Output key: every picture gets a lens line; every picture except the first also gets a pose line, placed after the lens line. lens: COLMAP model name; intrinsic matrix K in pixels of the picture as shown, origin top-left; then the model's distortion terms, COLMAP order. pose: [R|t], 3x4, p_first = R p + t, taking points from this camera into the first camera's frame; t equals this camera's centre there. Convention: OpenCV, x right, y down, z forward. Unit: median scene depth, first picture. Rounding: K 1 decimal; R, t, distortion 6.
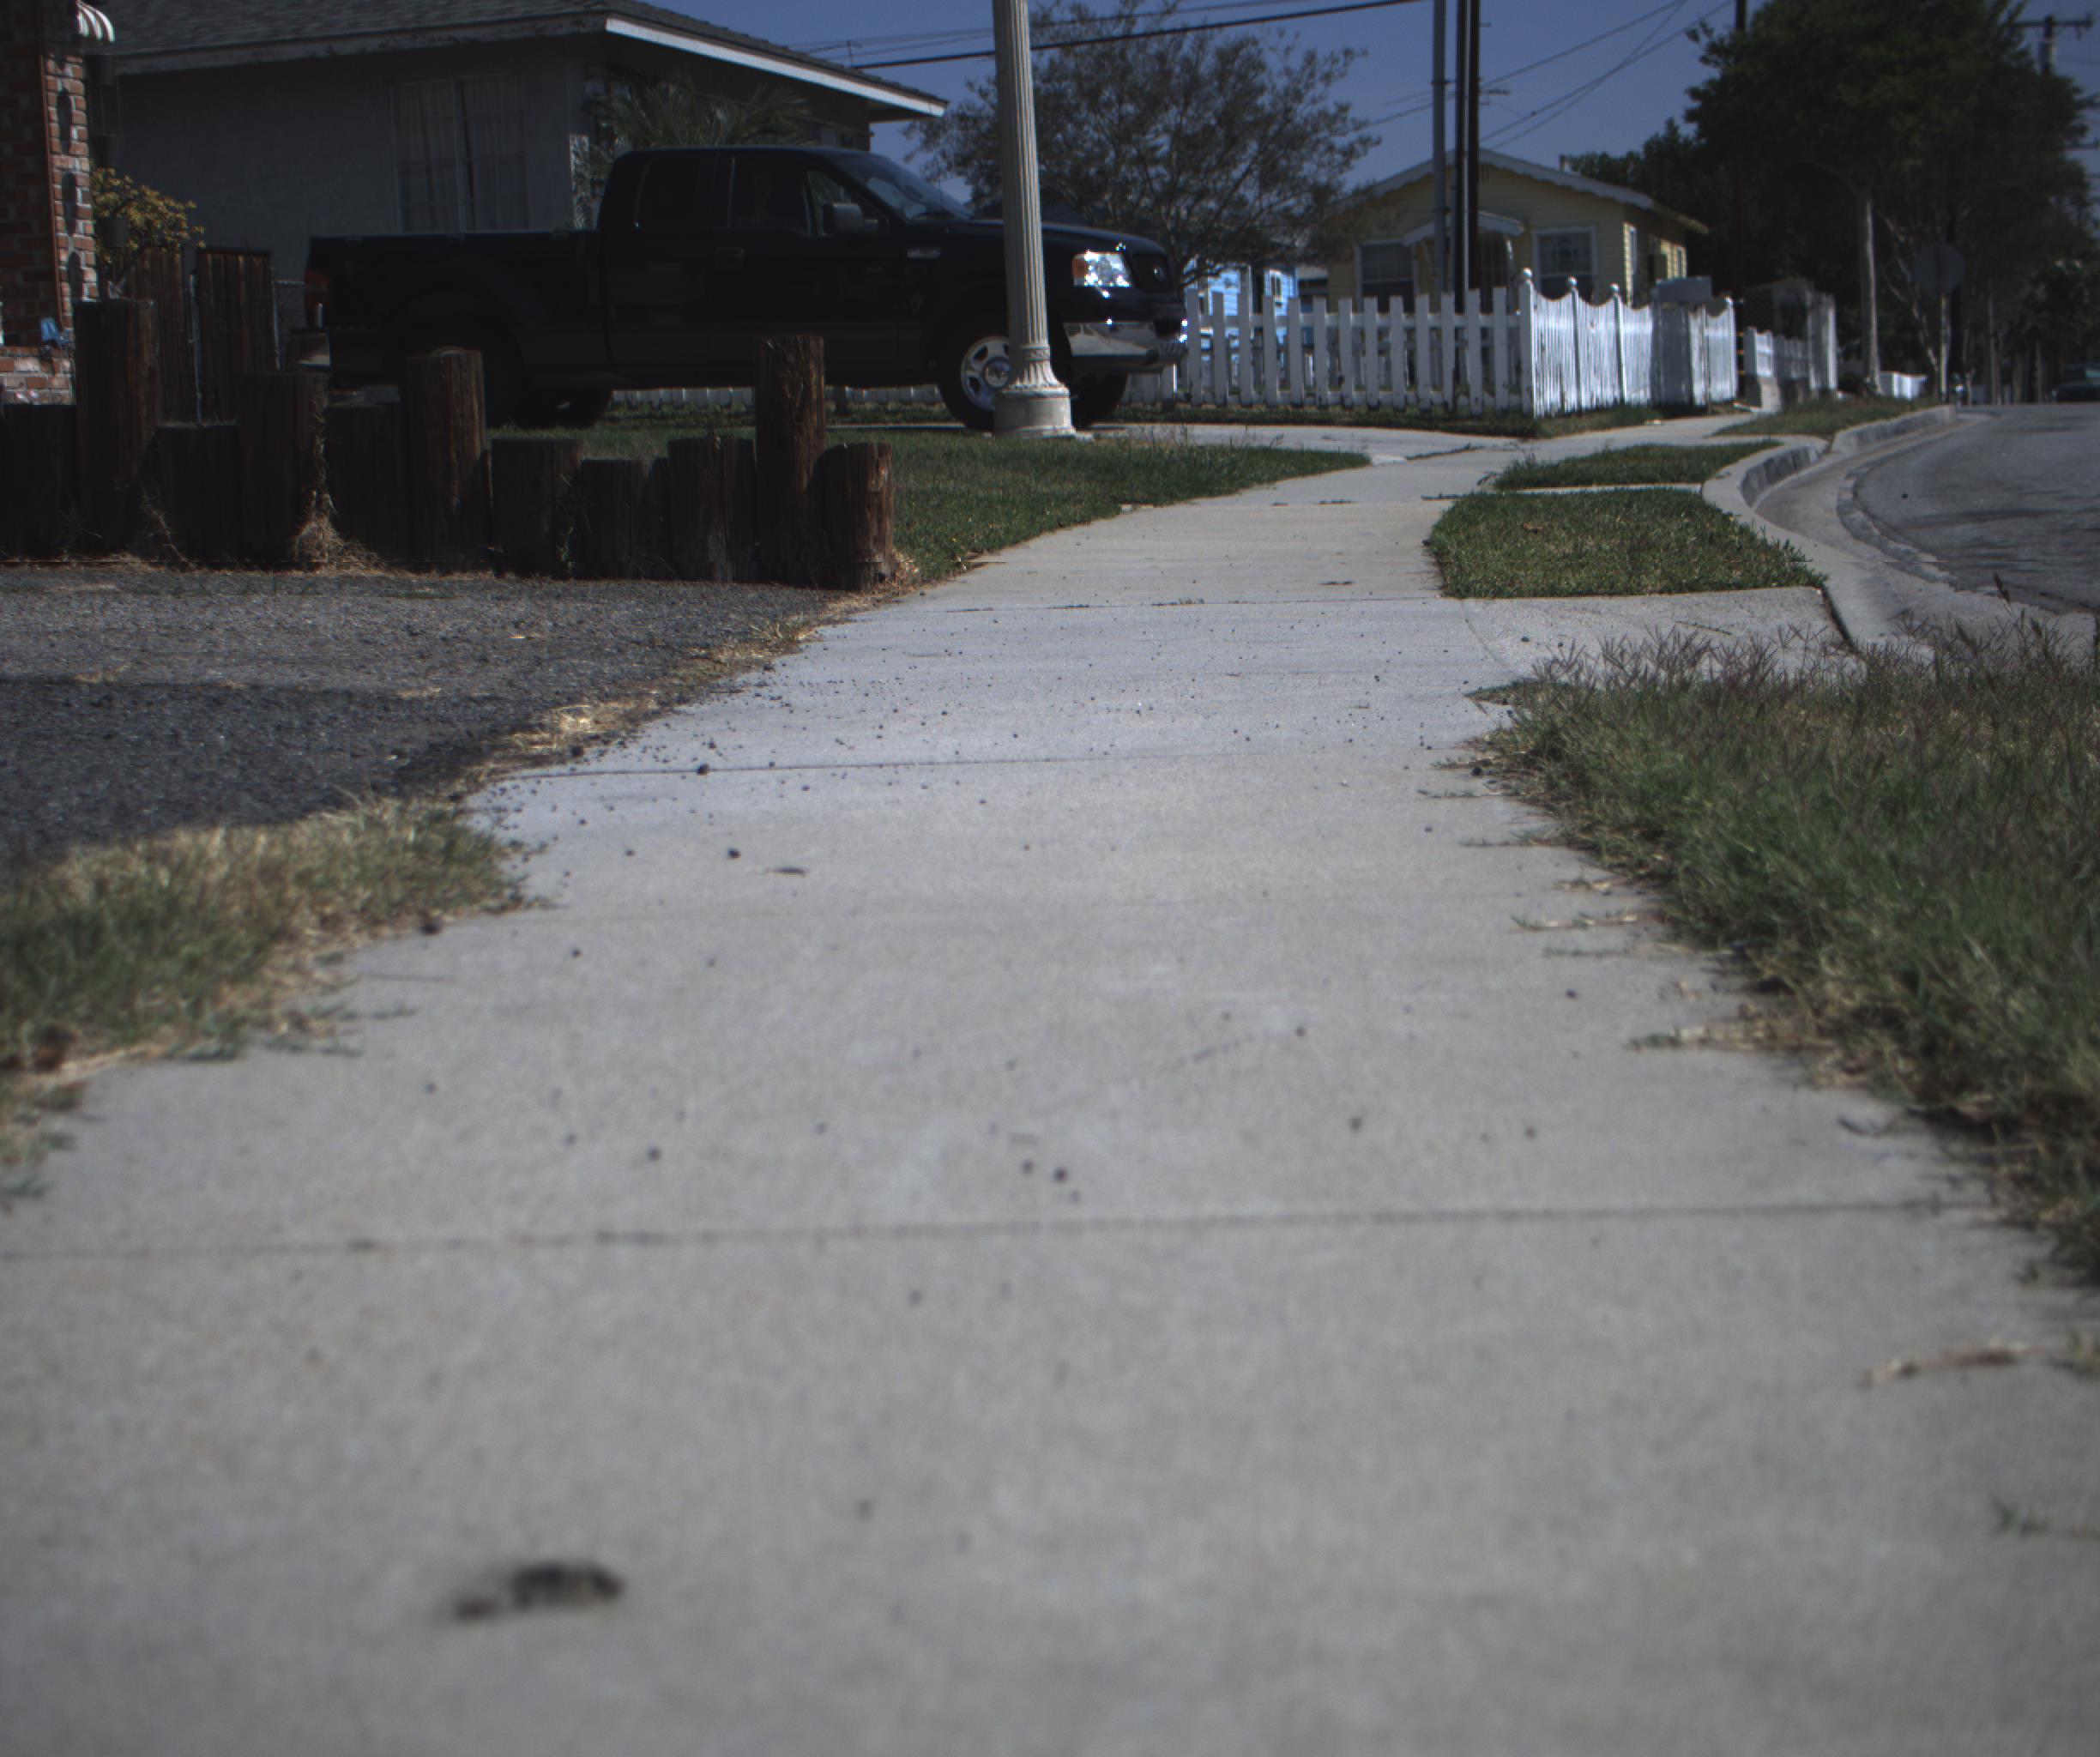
lens RADIAL K [[3892.7, 0, 1024.3], [0, 3892.7, 837.6], [0, 0, 1]] dist [-0.179009, 0.888659]
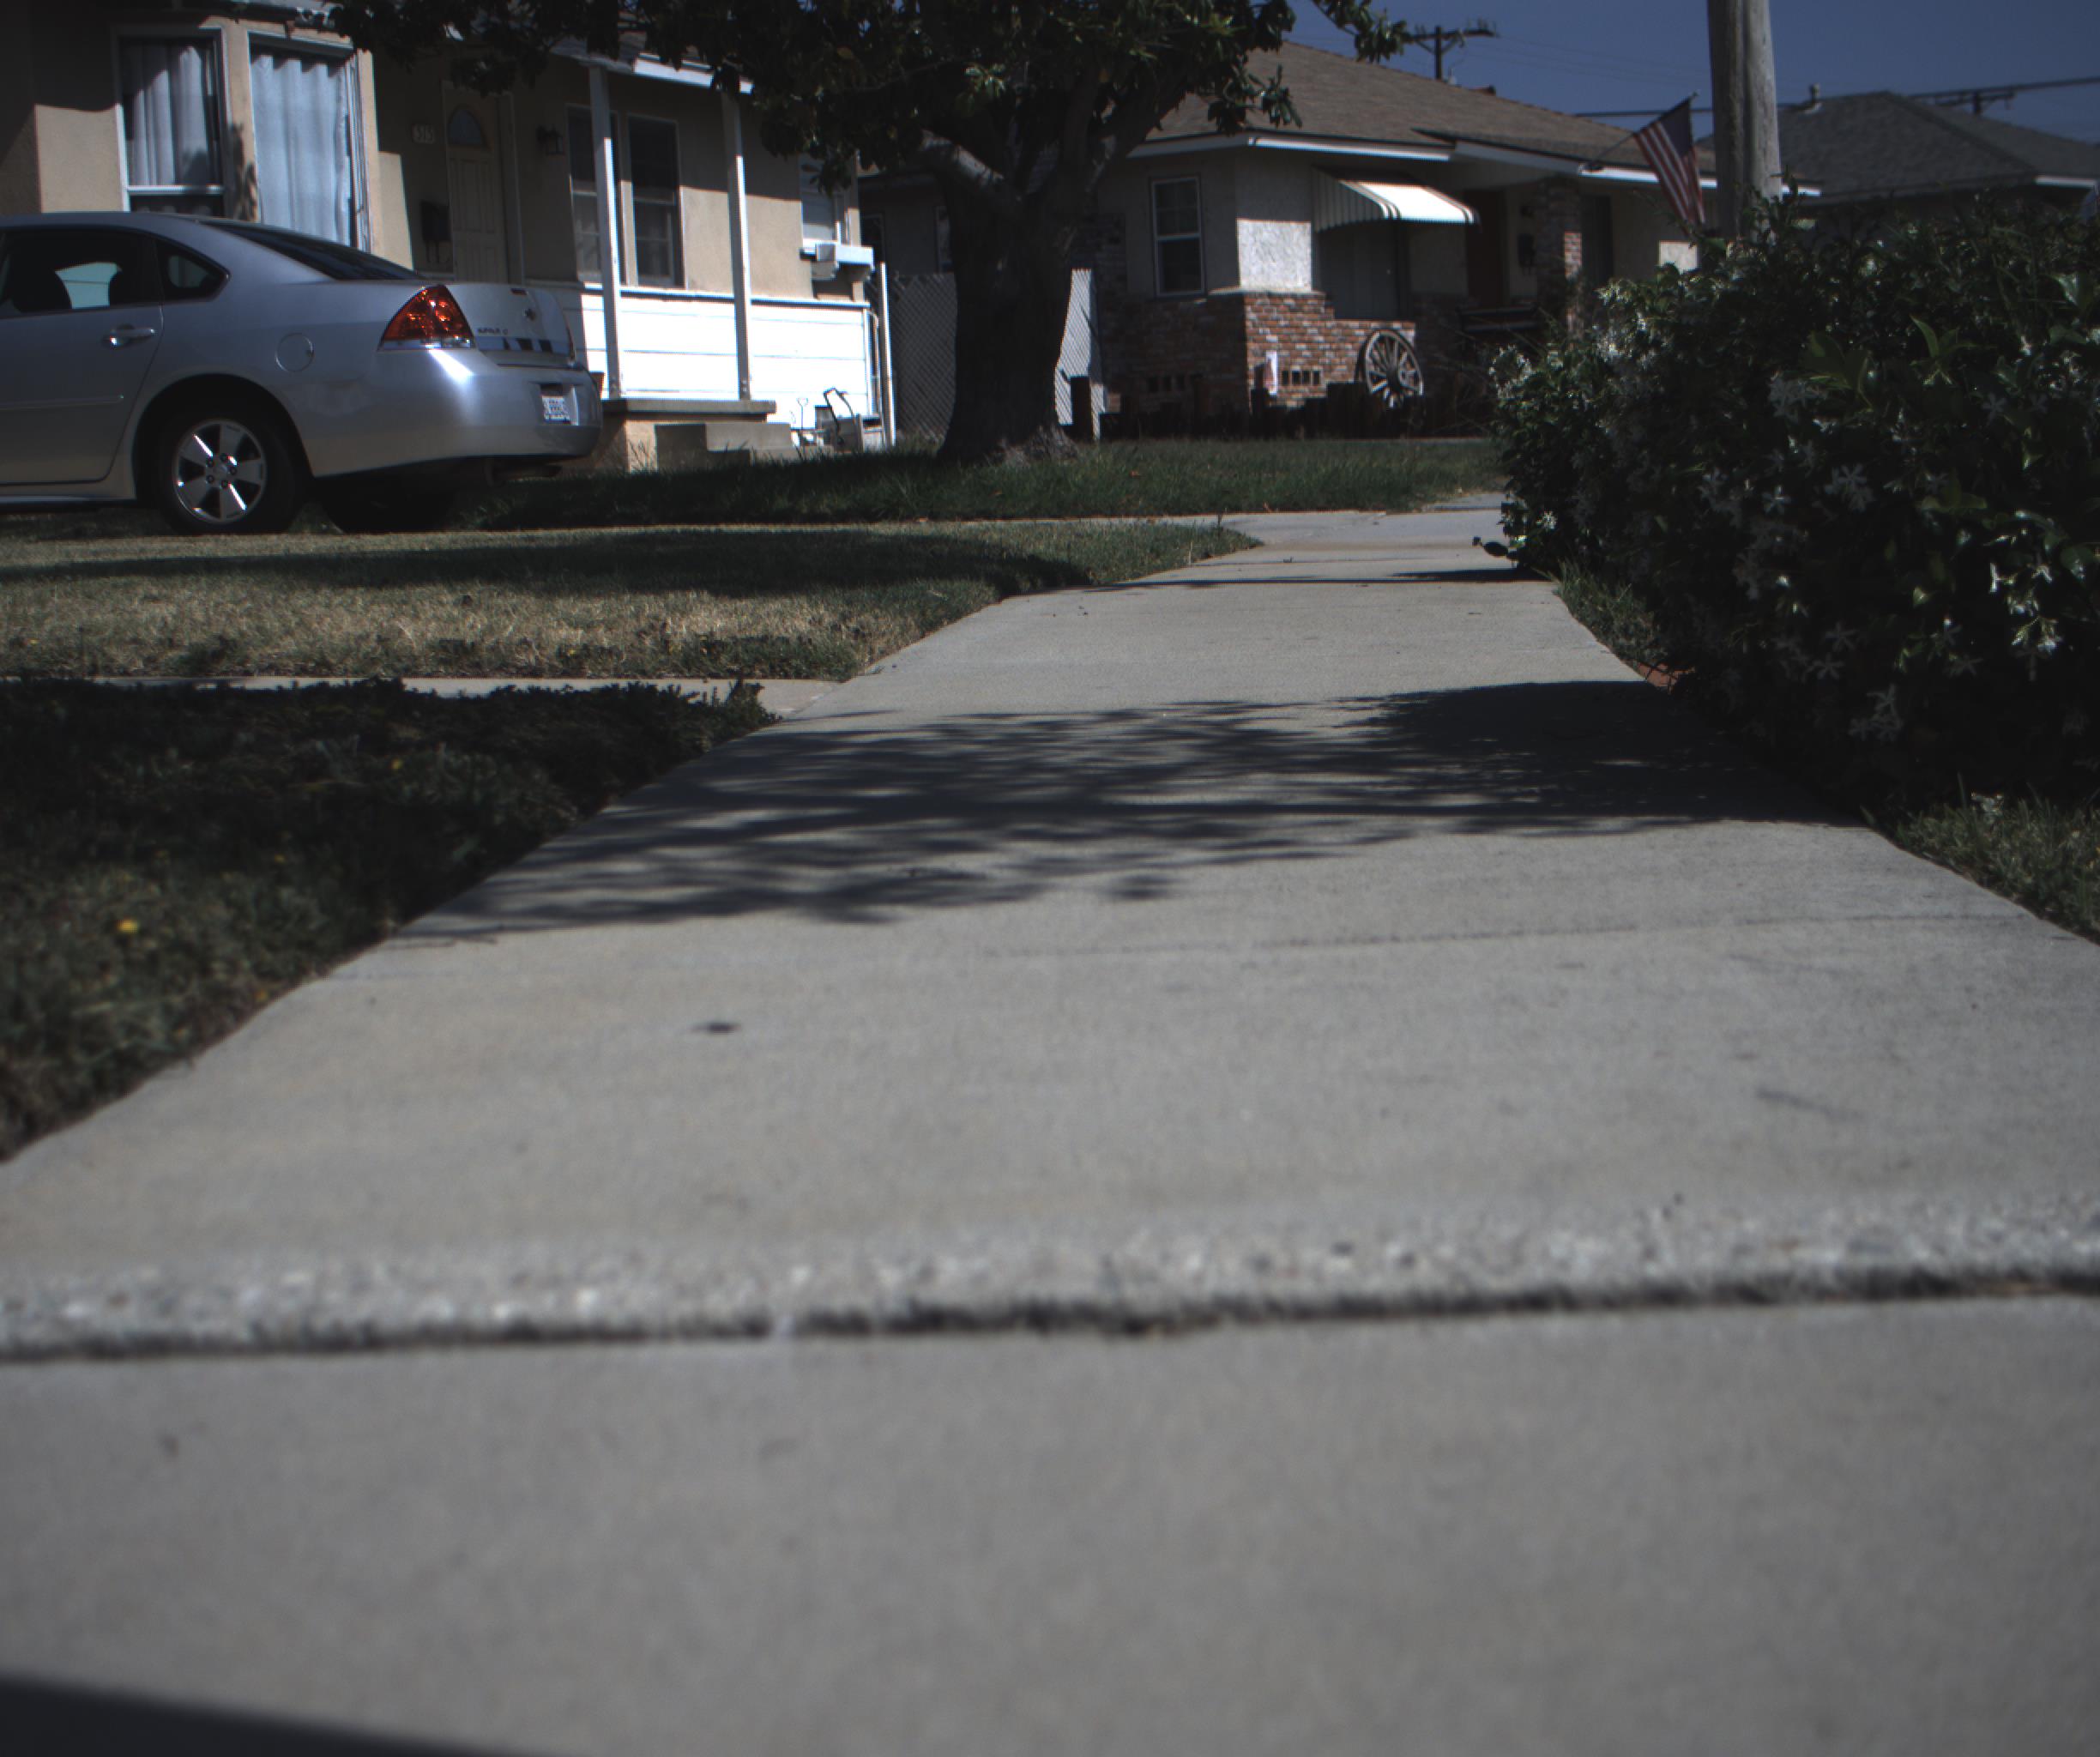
lens RADIAL K [[3892.7, 0, 1024.3], [0, 3892.7, 837.6], [0, 0, 1]] dist [-0.179009, 0.888659]
pose [[0.916416, 0.038238, -0.398397, 0.195708], [-0.032931, 0.999254, 0.020159, 0.086535], [0.398870, -0.005354, 0.916992, -0.899819]]
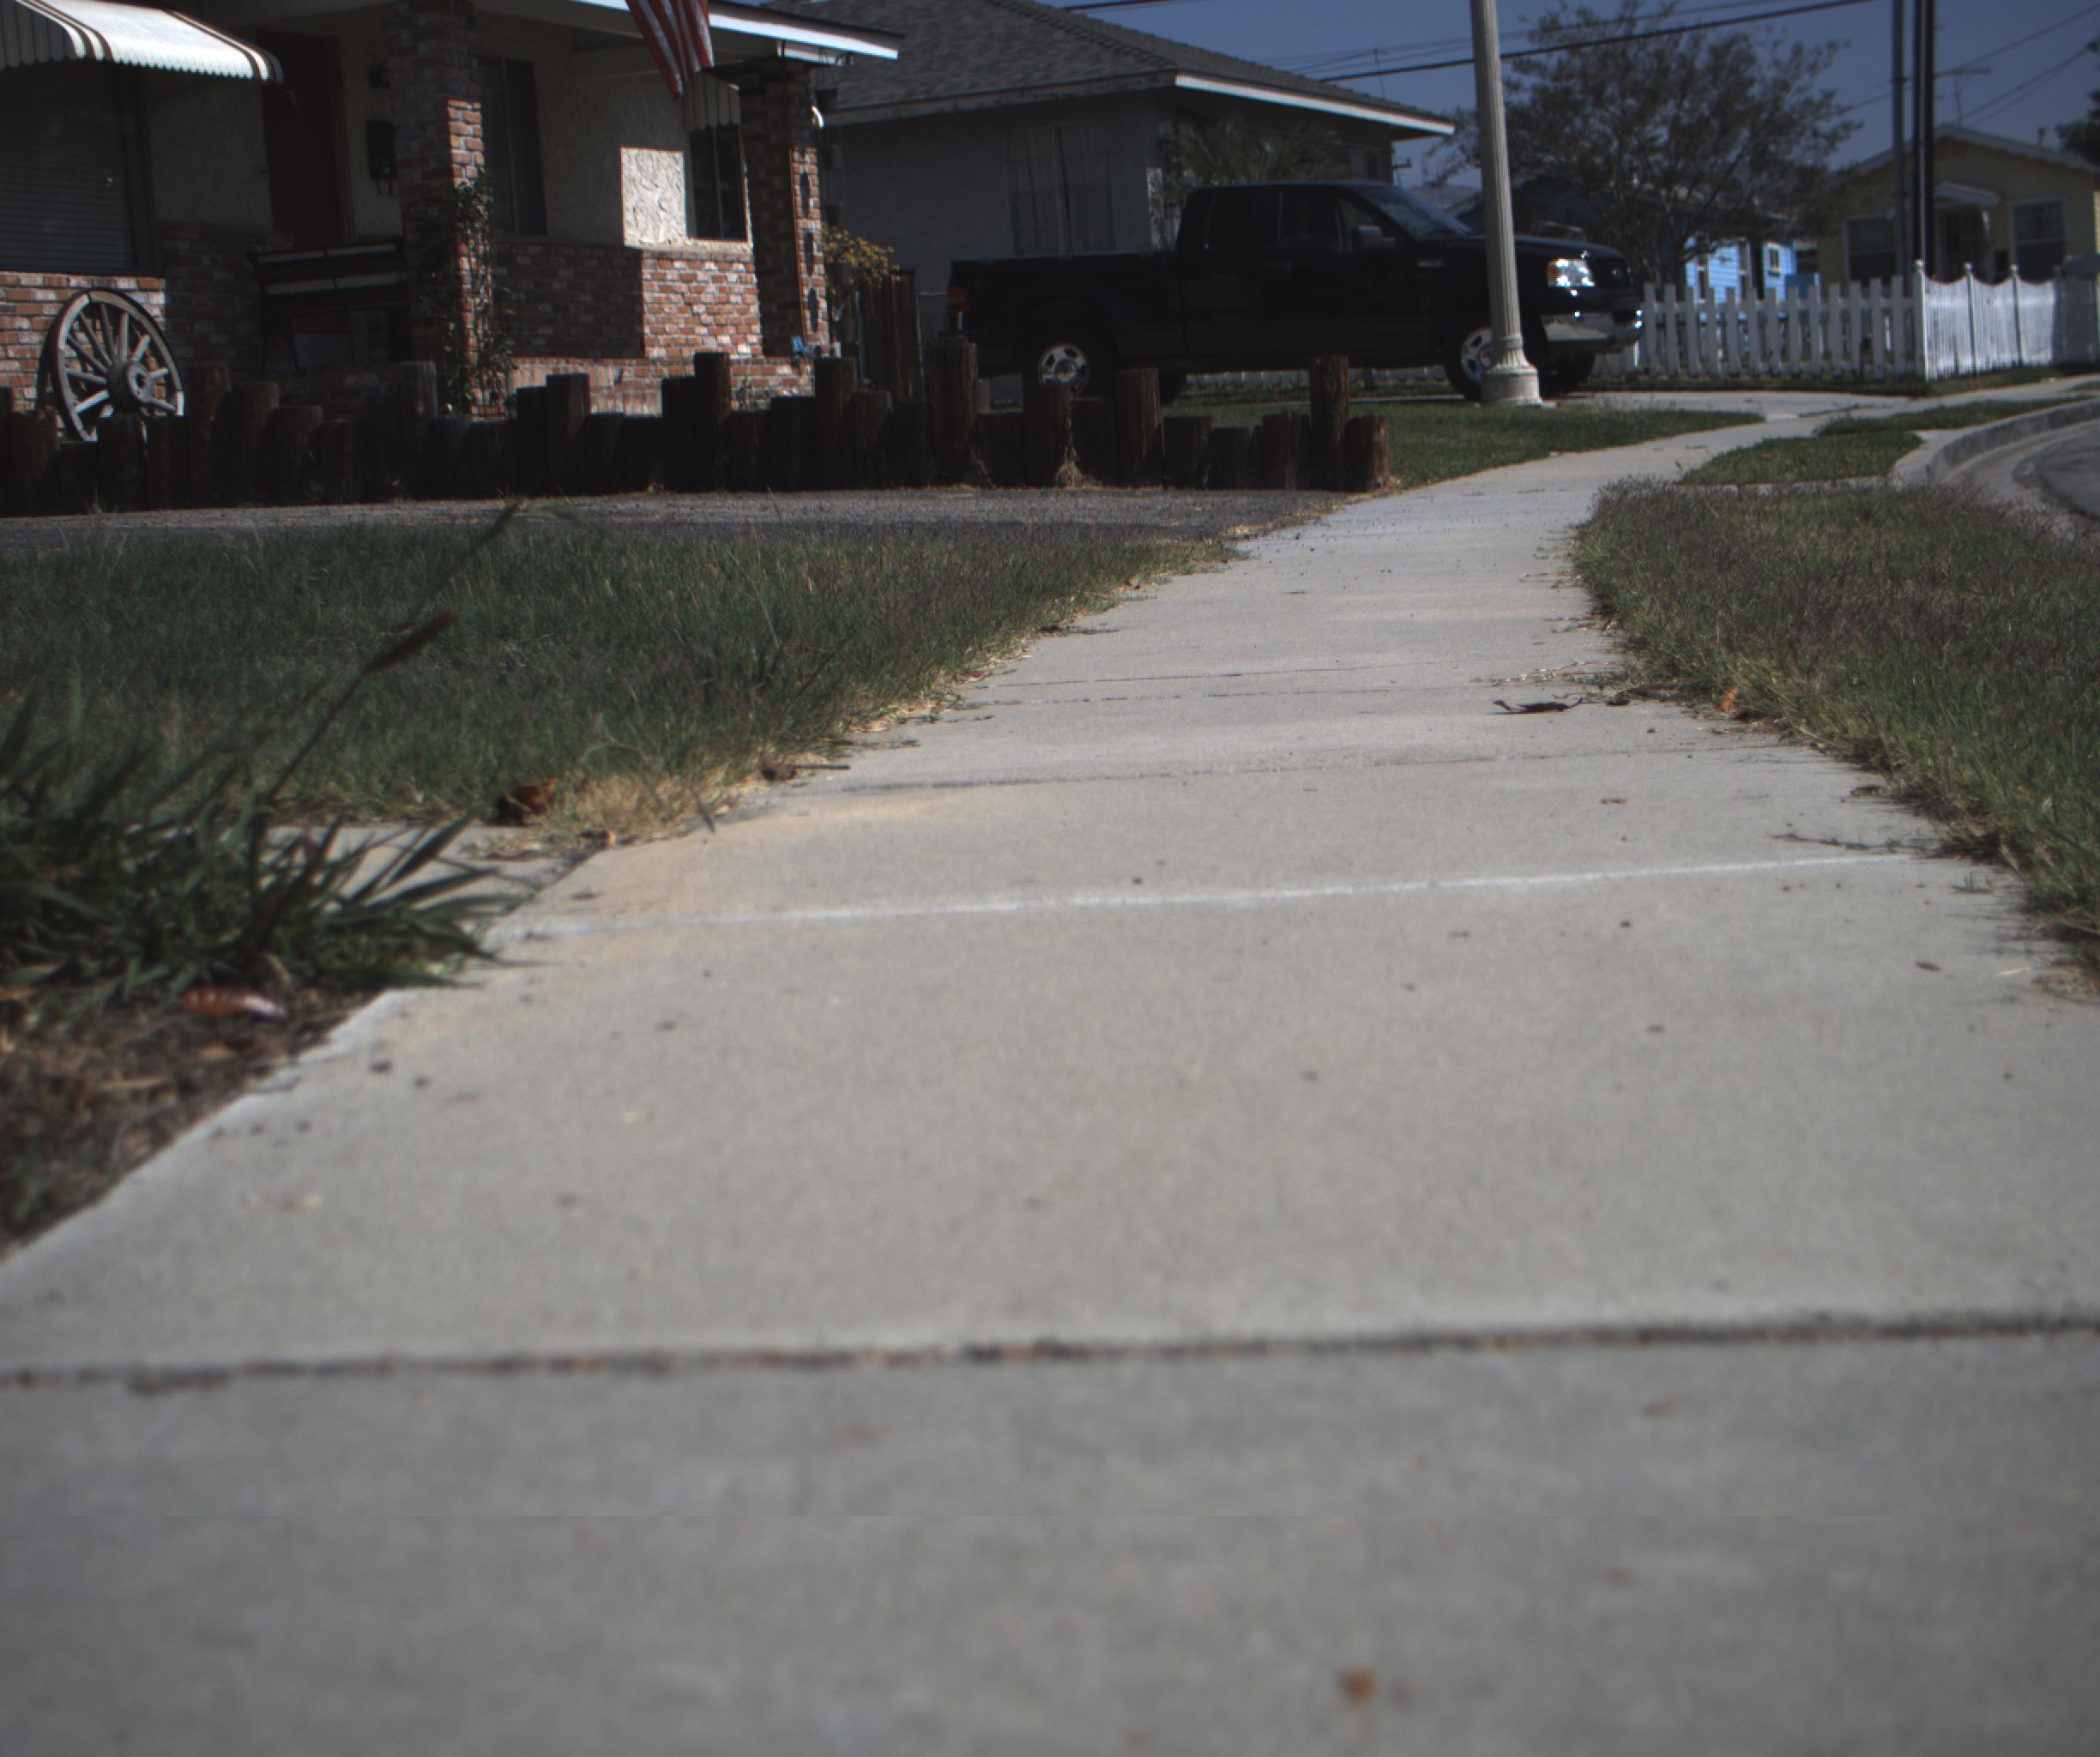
lens RADIAL K [[3892.7, 0, 1024.3], [0, 3892.7, 837.6], [0, 0, 1]] dist [-0.179009, 0.888659]
pose [[0.990302, -0.008545, -0.138672, 0.013904], [0.009641, 0.999927, 0.007236, 0.023444], [0.138600, -0.008503, 0.990312, -0.236918]]
